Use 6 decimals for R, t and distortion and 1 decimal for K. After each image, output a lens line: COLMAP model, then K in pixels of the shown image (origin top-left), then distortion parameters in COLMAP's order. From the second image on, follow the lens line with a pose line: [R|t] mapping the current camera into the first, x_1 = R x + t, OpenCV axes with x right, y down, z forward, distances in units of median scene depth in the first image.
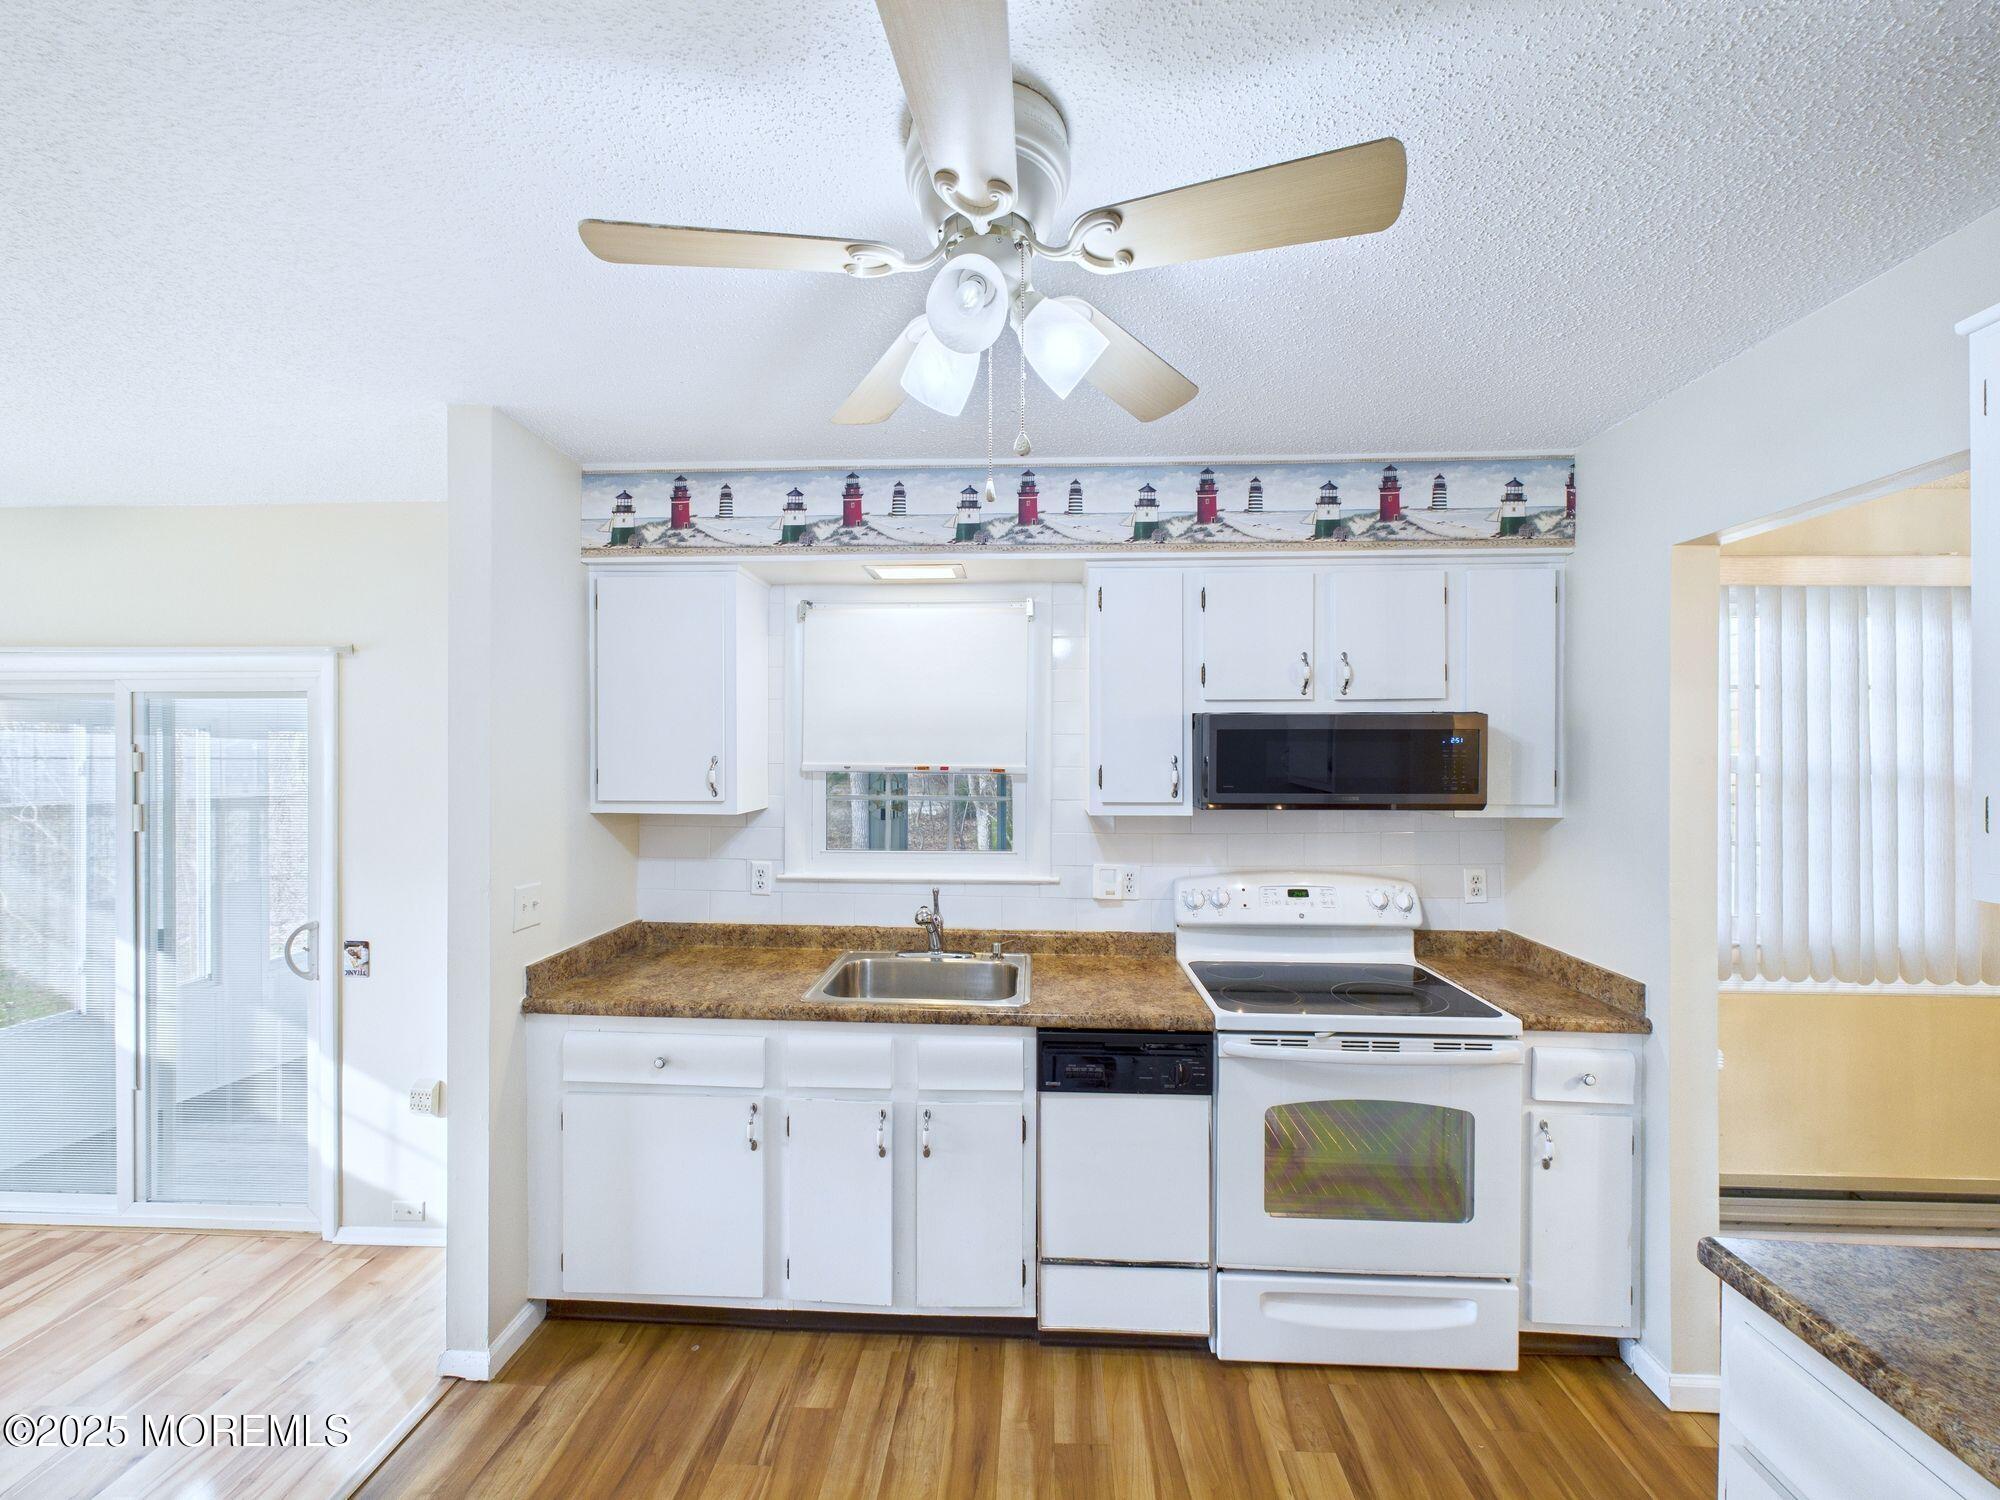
lens RADIAL K [[781.9, 0, 1194.0], [0, 781.9, 795.6], [0, 0, 1]] dist [0.009424, -0.005453]
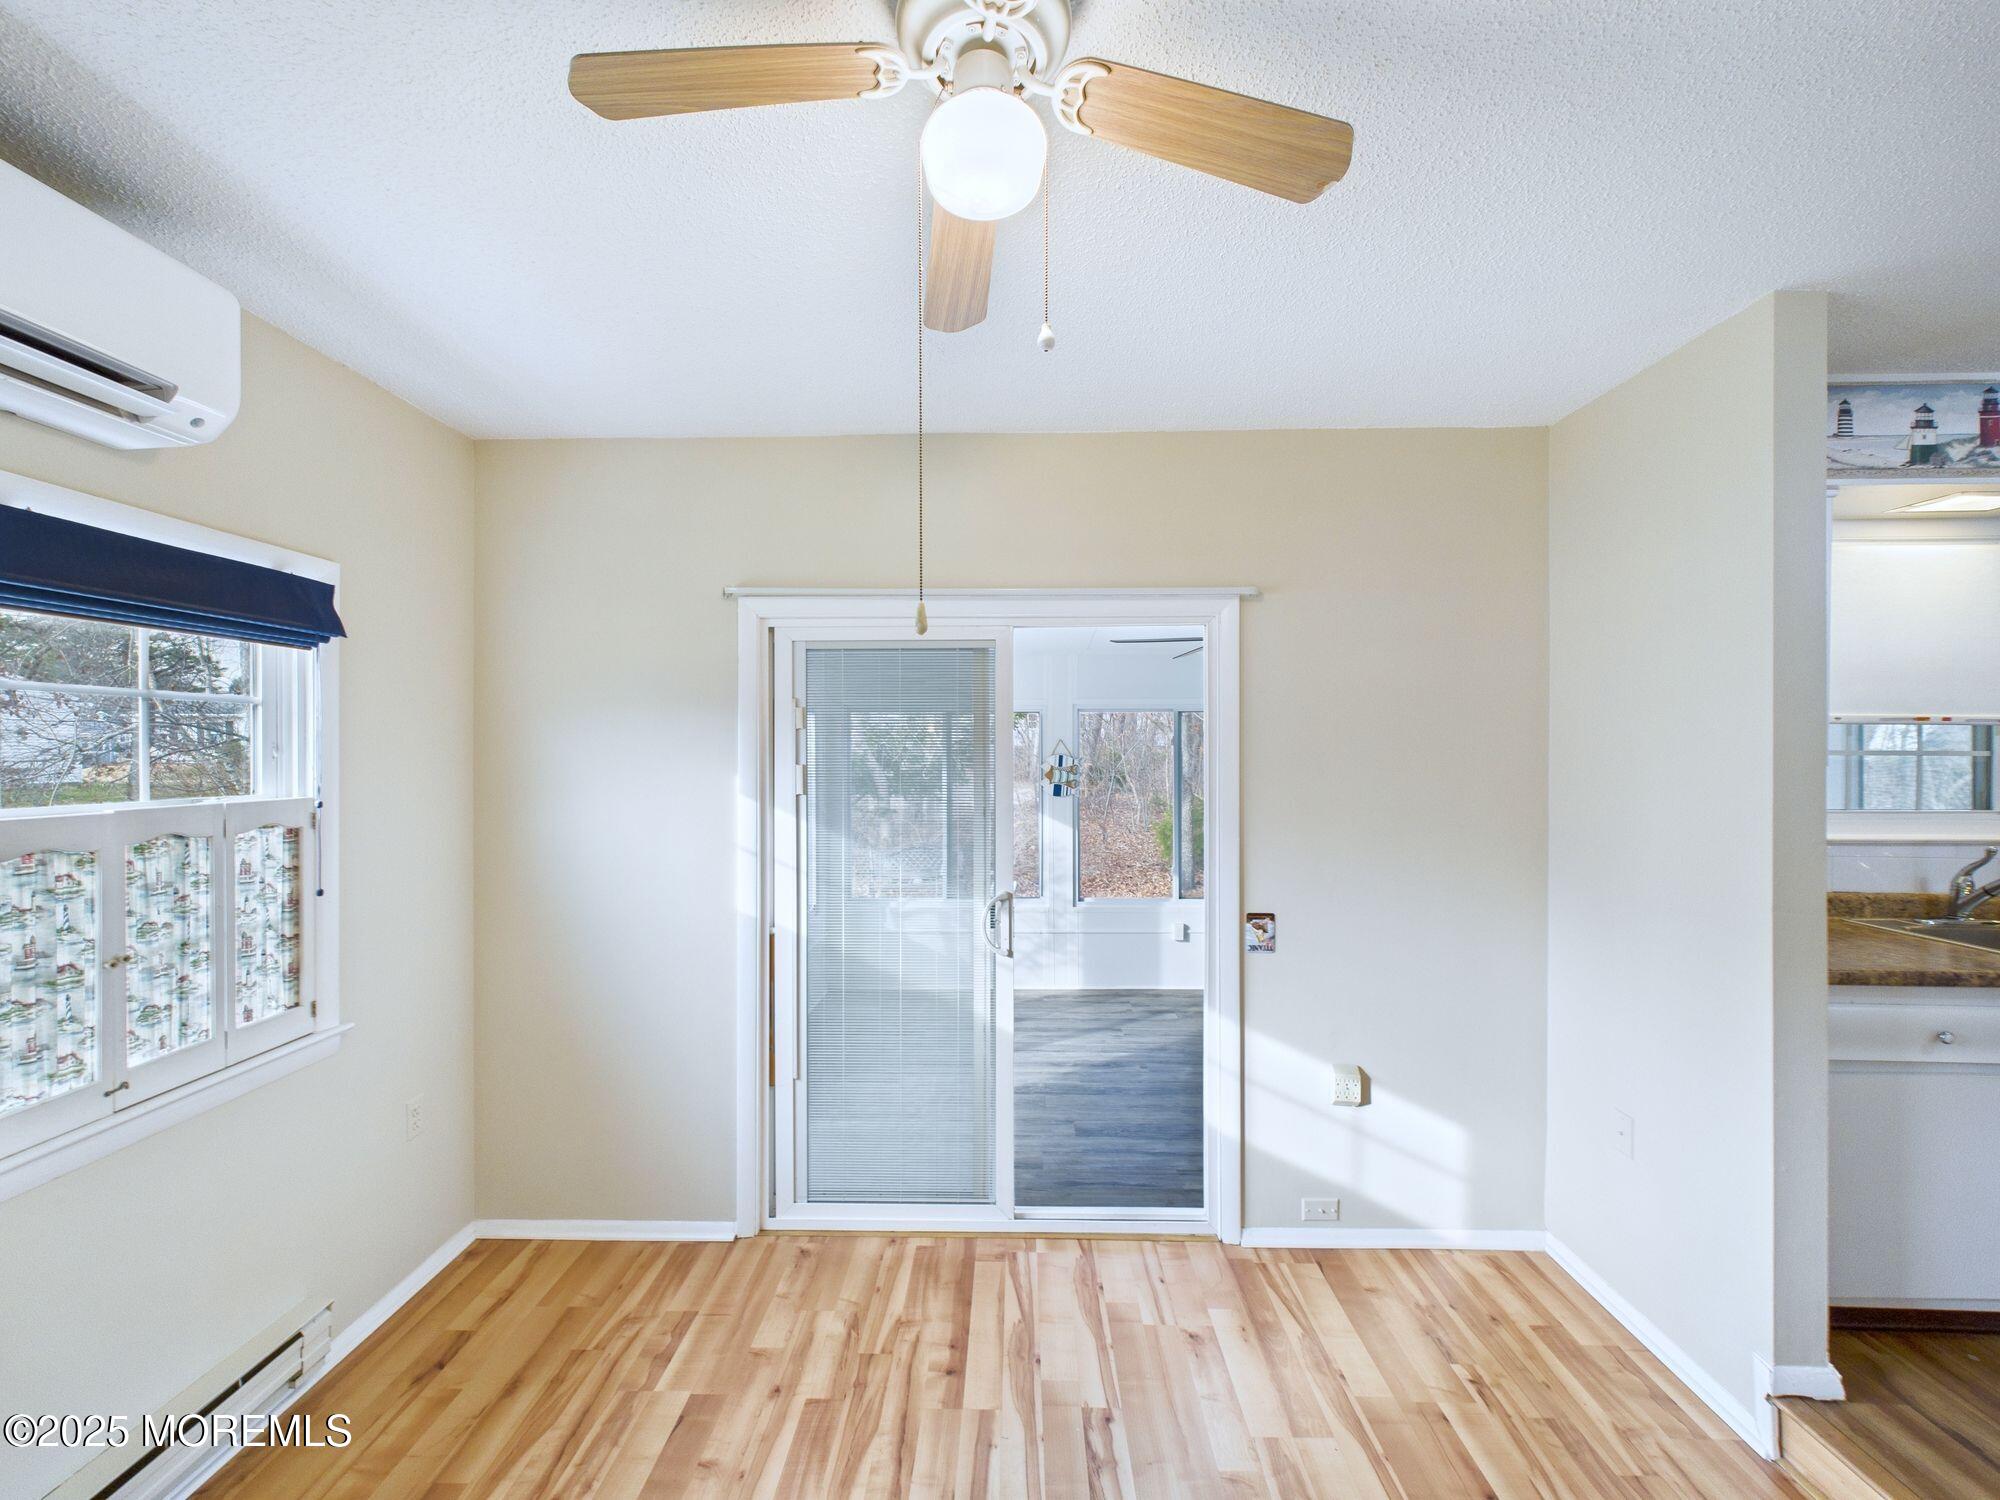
lens RADIAL K [[805.0, 0, 1000.0], [0, 805.0, 750.0], [0, 0, 1]] dist [-0.017052, -0.000009]
pose [[0.999851, -0.010414, -0.013784, -1.338325], [0.010496, 0.999927, 0.005923, -0.010130], [0.013721, -0.006066, 0.999887, 0.074330]]
